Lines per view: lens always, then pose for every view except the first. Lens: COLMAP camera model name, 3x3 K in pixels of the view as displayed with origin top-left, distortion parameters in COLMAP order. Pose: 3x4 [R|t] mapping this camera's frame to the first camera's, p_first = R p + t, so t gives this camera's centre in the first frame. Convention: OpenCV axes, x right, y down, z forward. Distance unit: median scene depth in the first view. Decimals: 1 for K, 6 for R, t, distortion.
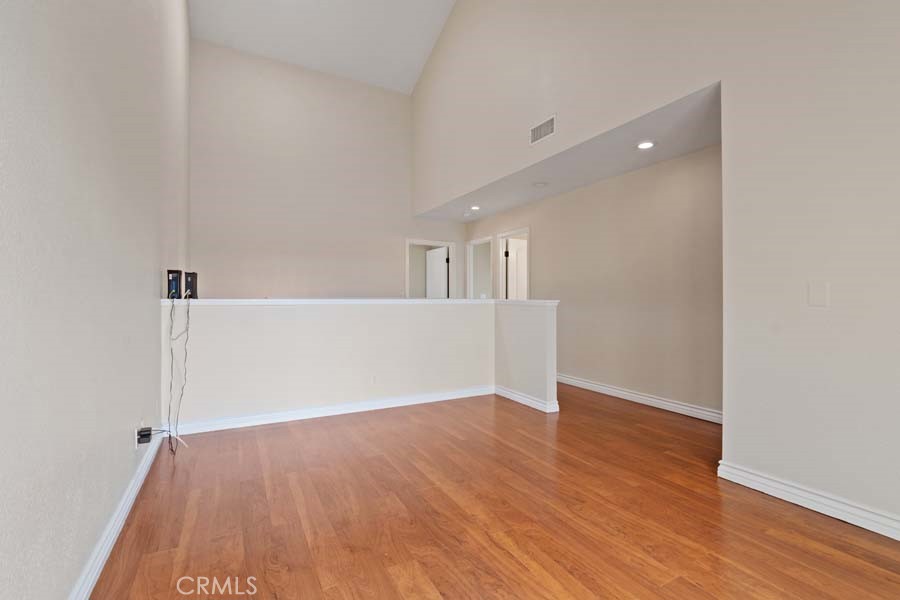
lens RADIAL K [[423.2, 0, 479.0], [0, 423.2, 297.7], [0, 0, 1]] dist [0.012221, -0.000284]
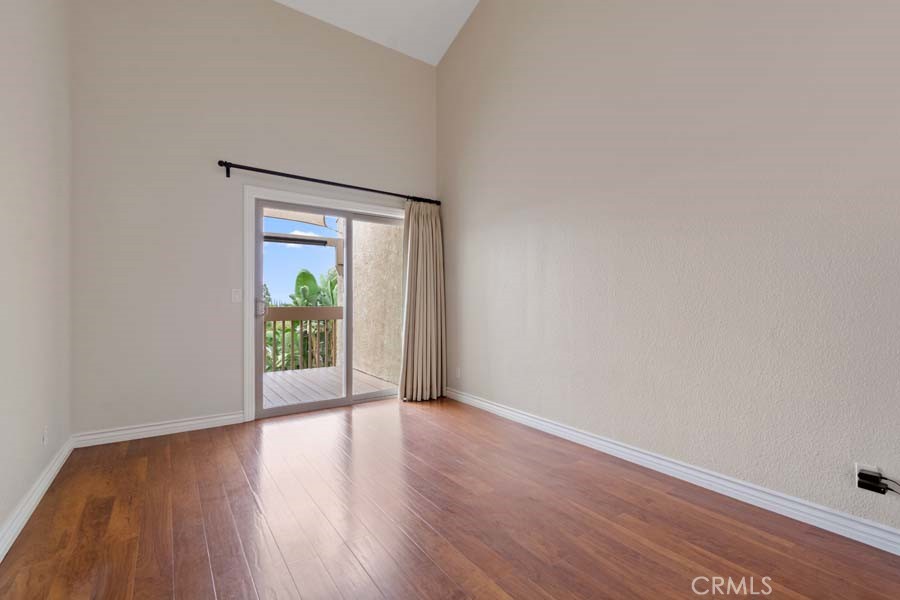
lens RADIAL K [[408.7, 0, 475.4], [0, 408.7, 296.9], [0, 0, 1]] dist [-0.002363, -0.000370]
pose [[-0.995253, -0.005988, -0.097135, -0.007034], [-0.004528, 0.999874, -0.015240, 0.009420], [0.097214, -0.014728, -0.995155, 1.674895]]
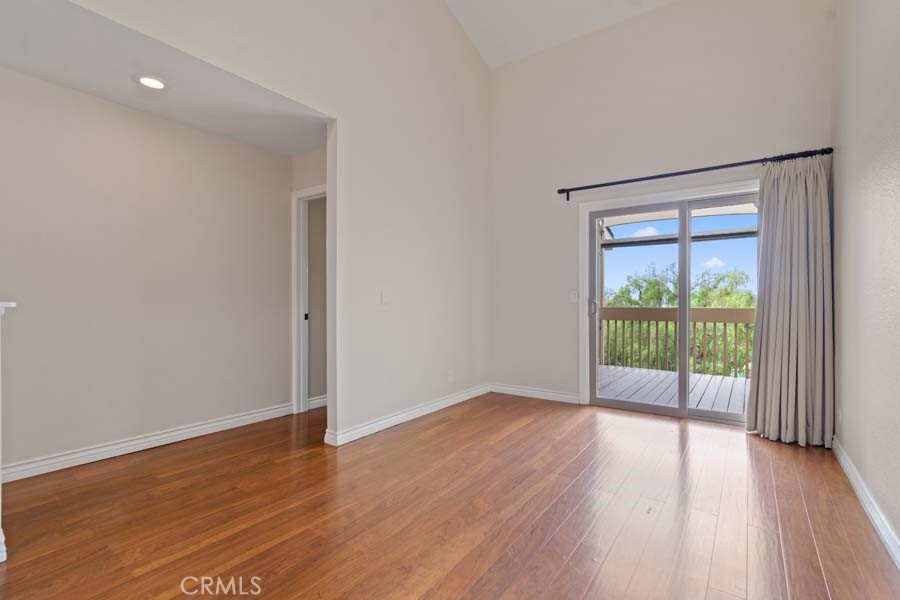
lens RADIAL K [[398.8, 0, 481.1], [0, 398.8, 301.2], [0, 0, 1]] dist [-0.001363, -0.000257]
pose [[-0.428753, -0.000801, 0.903421, -0.699801], [-0.002830, 0.999996, -0.000457, 0.005728], [-0.903417, -0.002753, -0.428753, 1.221604]]
